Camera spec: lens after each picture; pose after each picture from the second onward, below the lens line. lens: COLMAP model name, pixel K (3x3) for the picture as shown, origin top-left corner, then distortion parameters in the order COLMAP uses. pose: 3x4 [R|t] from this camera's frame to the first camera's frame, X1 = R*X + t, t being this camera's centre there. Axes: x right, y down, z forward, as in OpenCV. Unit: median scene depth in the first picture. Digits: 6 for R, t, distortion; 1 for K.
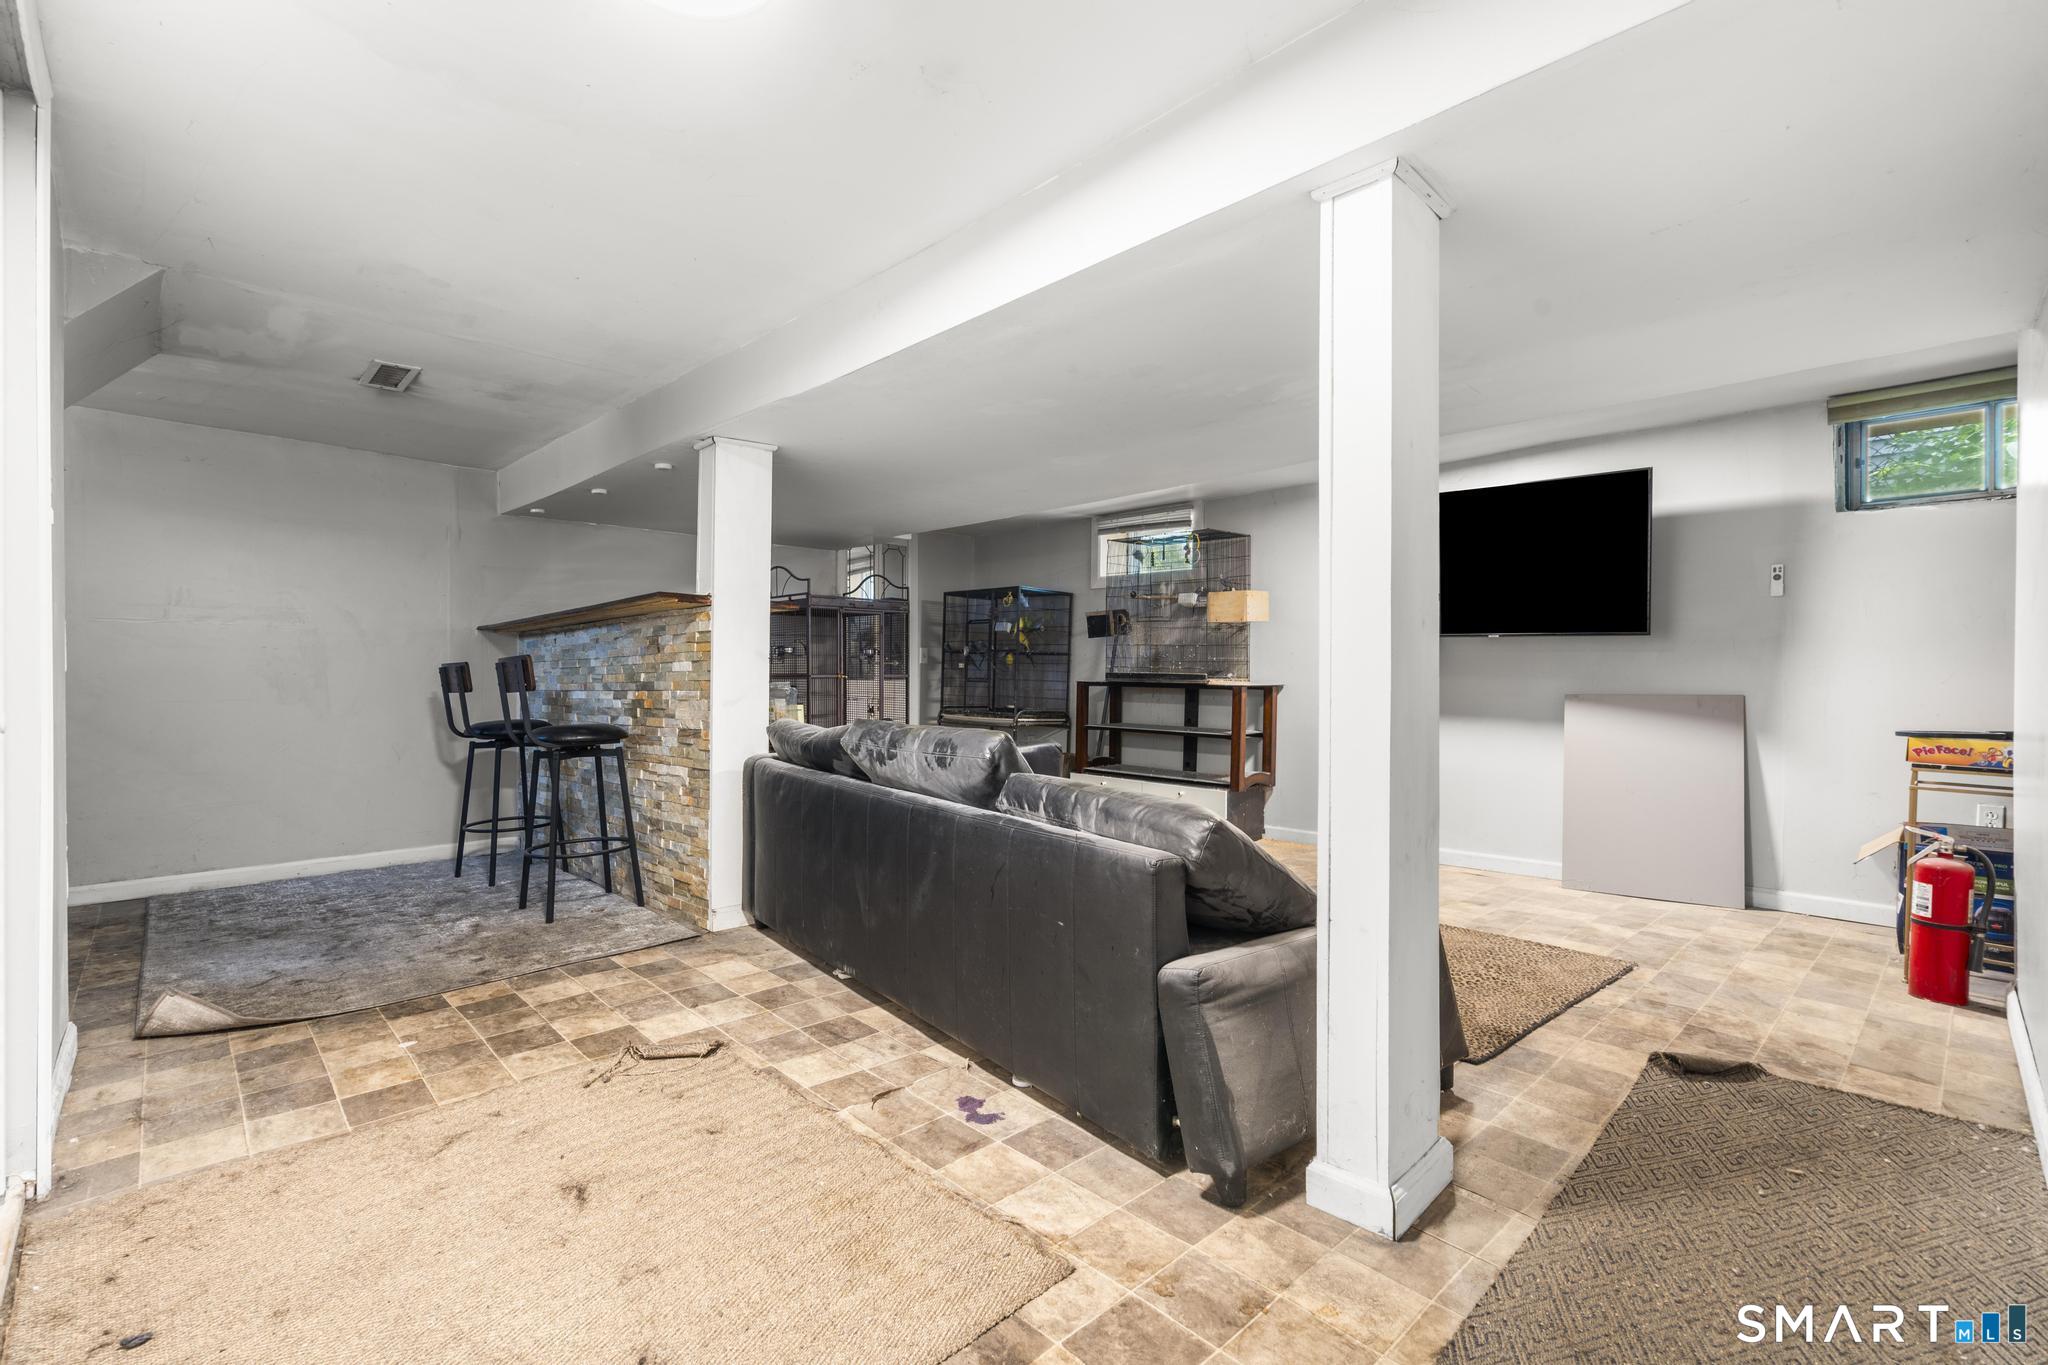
lens RADIAL K [[920.8, 0, 1008.5], [0, 920.8, 686.3], [0, 0, 1]] dist [0.001386, 0.000148]
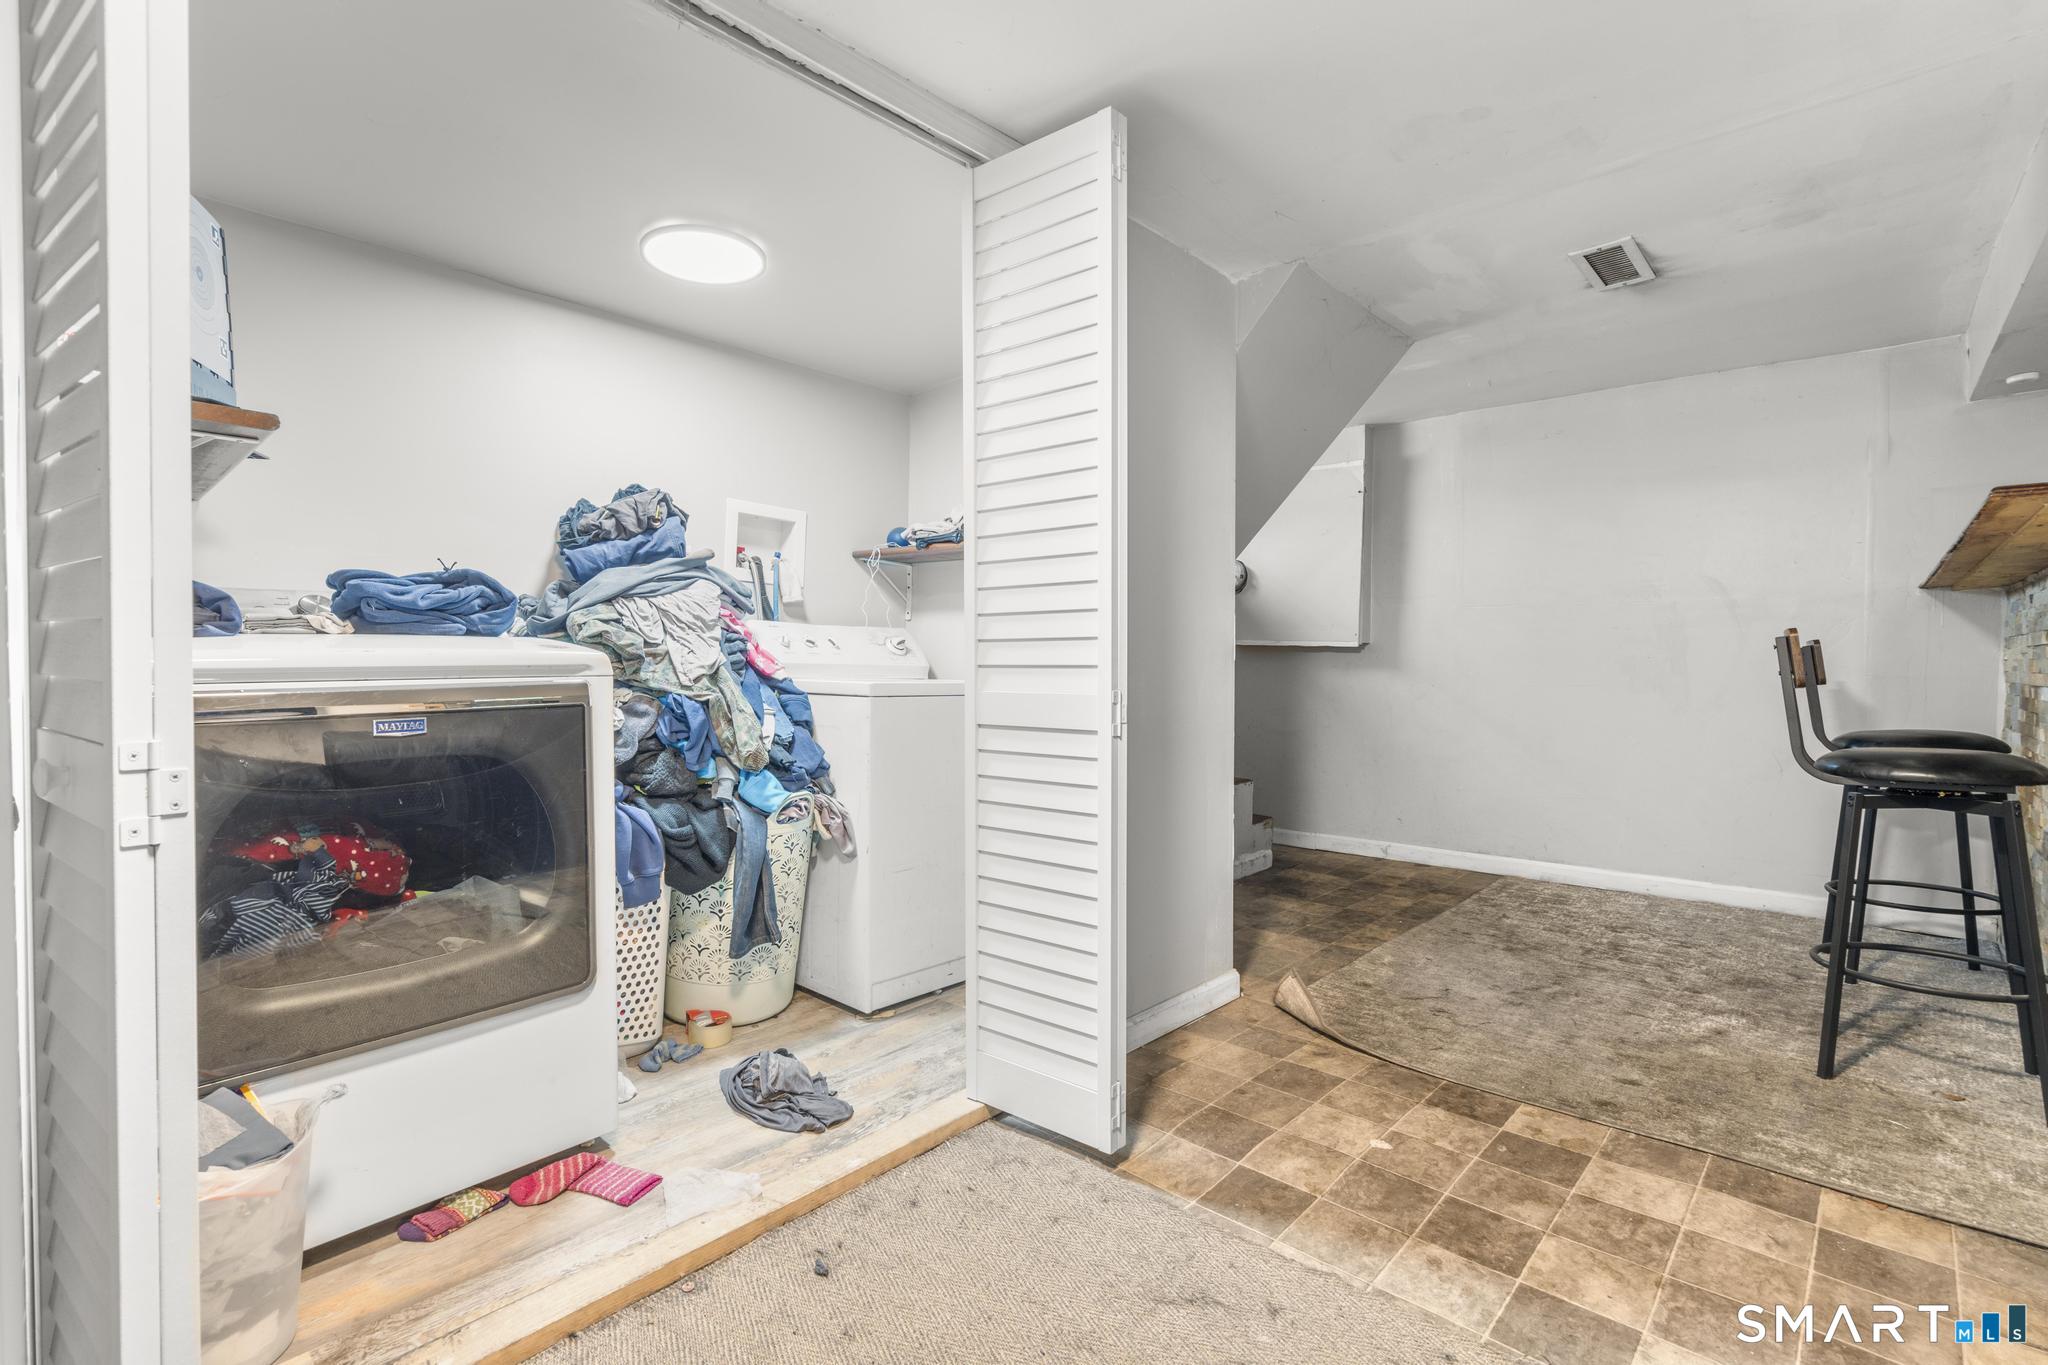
lens RADIAL K [[920.8, 0, 1005.9], [0, 920.8, 681.7], [0, 0, 1]] dist [0.001386, 0.000148]
pose [[0.055416, 0.024366, -0.998166, 0.078731], [-0.004489, 0.999698, 0.024154, -0.013481], [0.998453, 0.003143, 0.055509, 0.570564]]
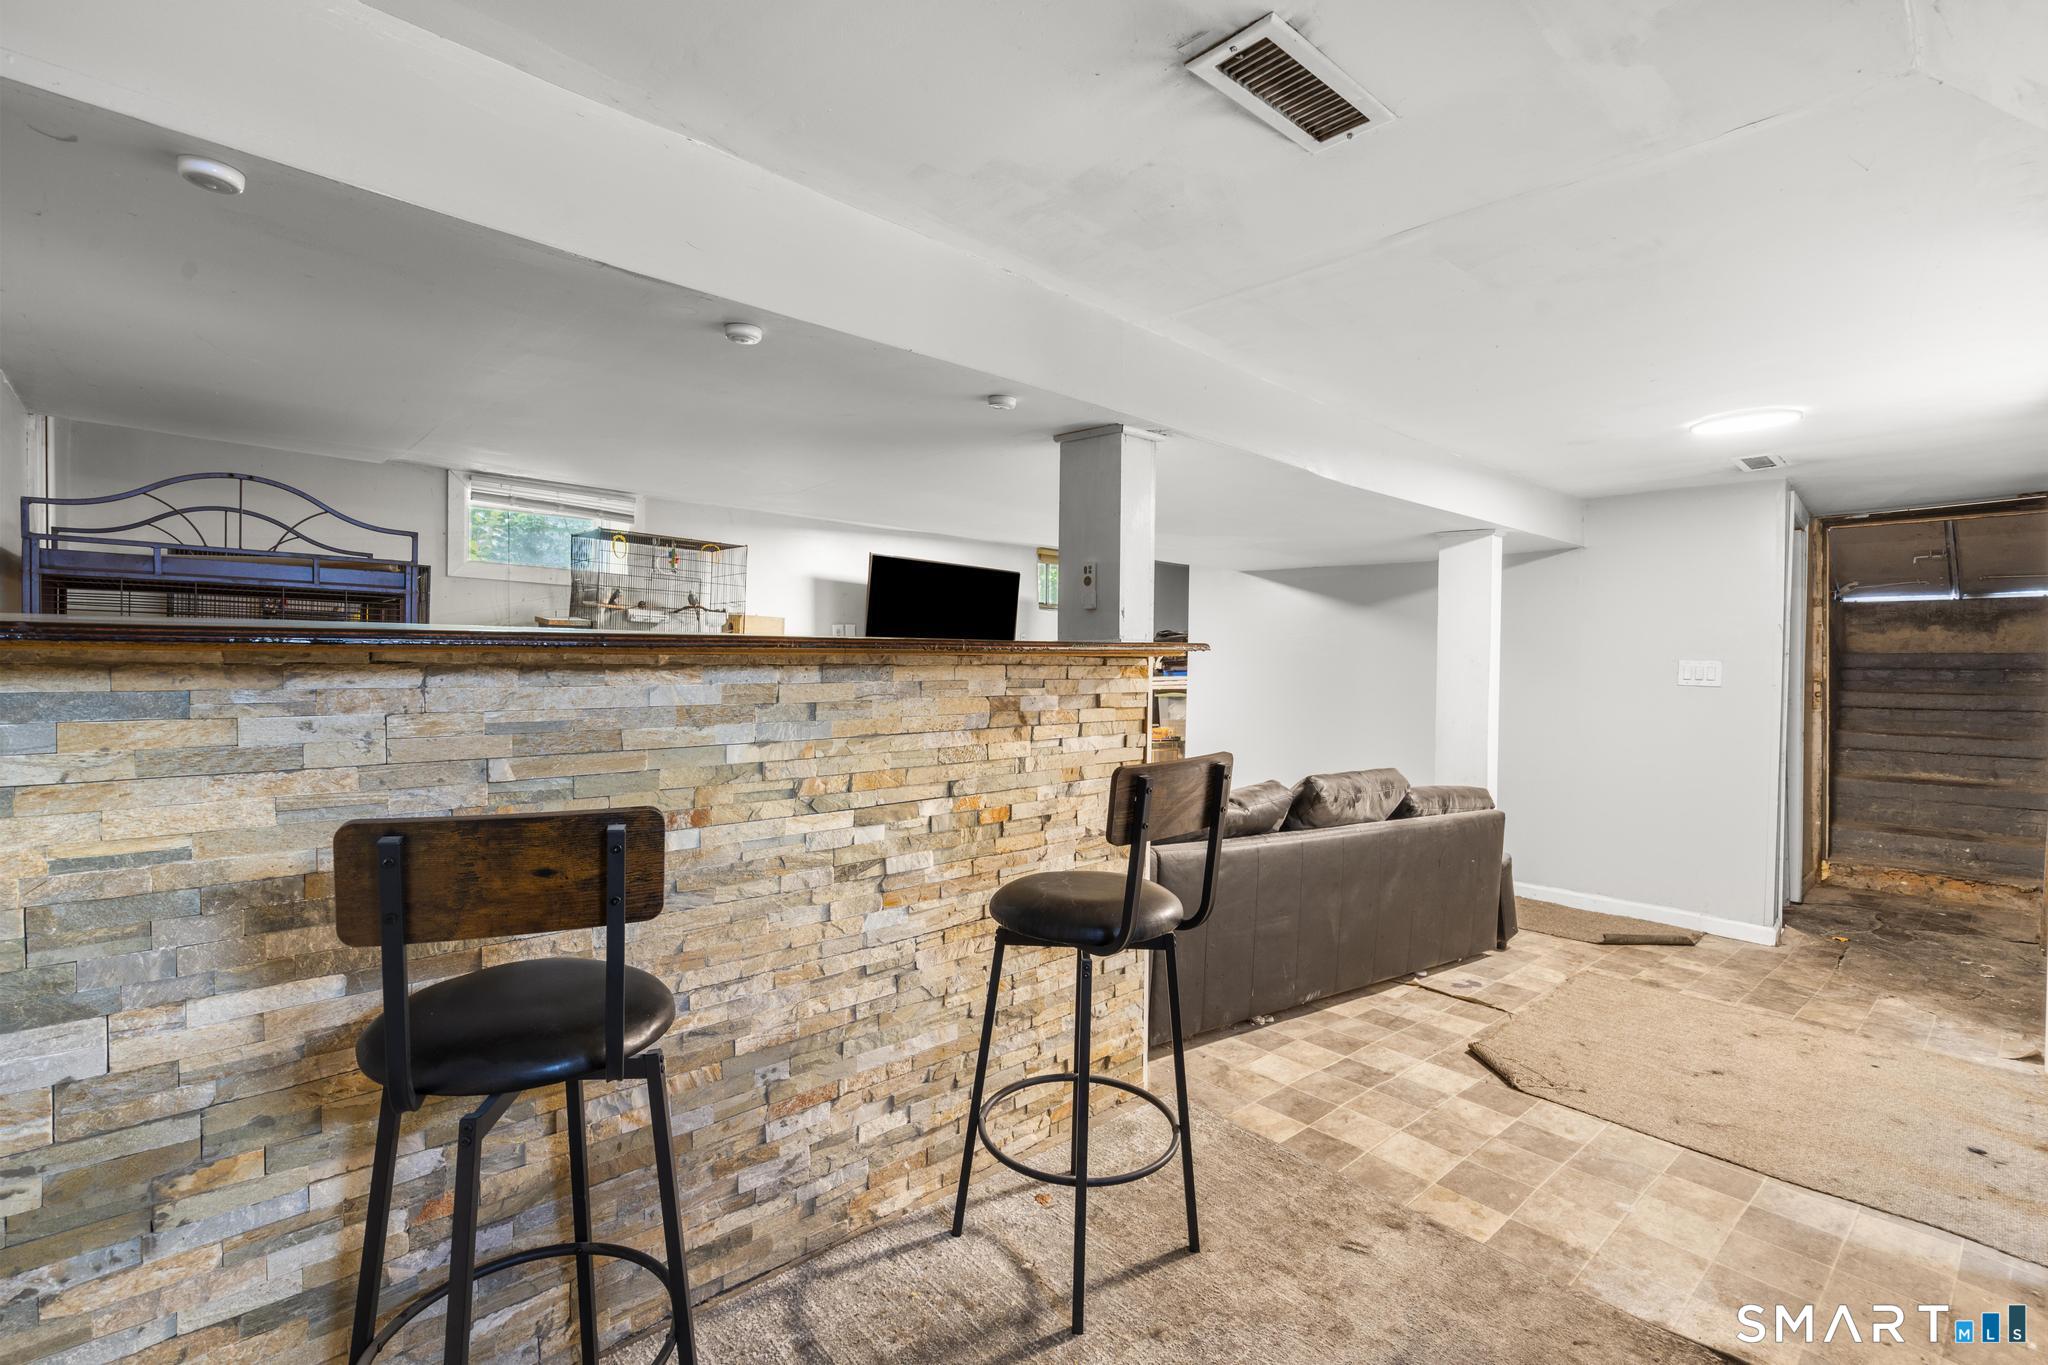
lens RADIAL K [[920.8, 0, 1007.9], [0, 920.8, 683.3], [0, 0, 1]] dist [0.001386, 0.000148]
pose [[0.031366, -0.020973, 0.999288, -1.347529], [-0.002554, 0.999775, 0.021063, -0.103622], [-0.999505, -0.003213, 0.031305, 1.374870]]
